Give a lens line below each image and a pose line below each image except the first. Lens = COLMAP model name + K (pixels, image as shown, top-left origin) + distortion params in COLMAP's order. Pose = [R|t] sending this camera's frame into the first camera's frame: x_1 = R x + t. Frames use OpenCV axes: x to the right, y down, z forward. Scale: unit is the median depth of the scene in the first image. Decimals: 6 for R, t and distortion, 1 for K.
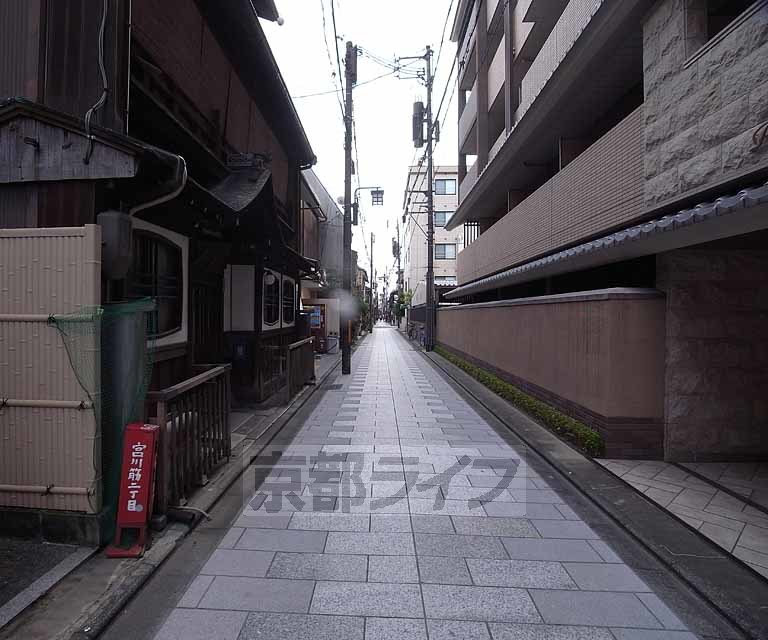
lens RADIAL K [[485.9, 0, 354.5], [0, 485.9, 310.5], [0, 0, 1]] dist [-0.054013, 0.022659]
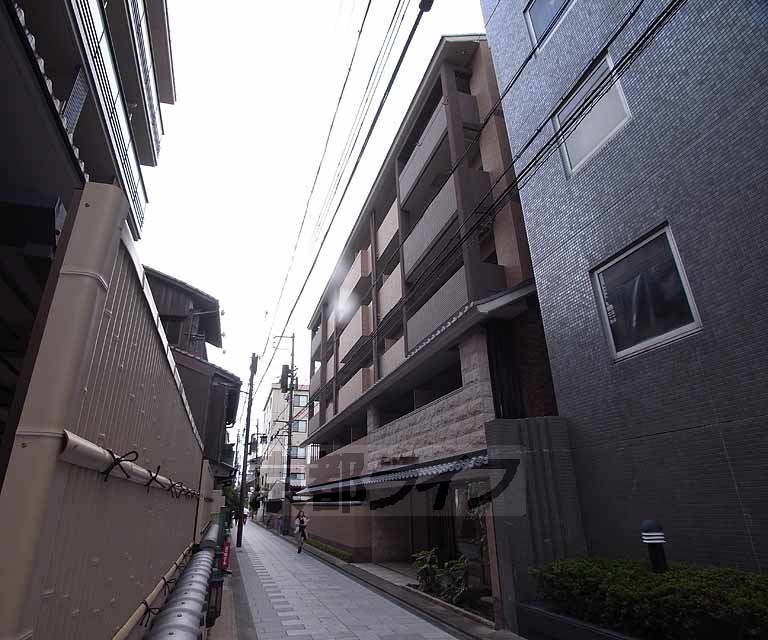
lens RADIAL K [[485.9, 0, 354.5], [0, 485.9, 310.5], [0, 0, 1]] dist [-0.054013, 0.022659]
pose [[0.954953, 0.105834, 0.277244, -0.351319], [0.003254, 0.930453, -0.366396, -0.039823], [-0.296740, 0.350793, 0.888195, -1.712374]]
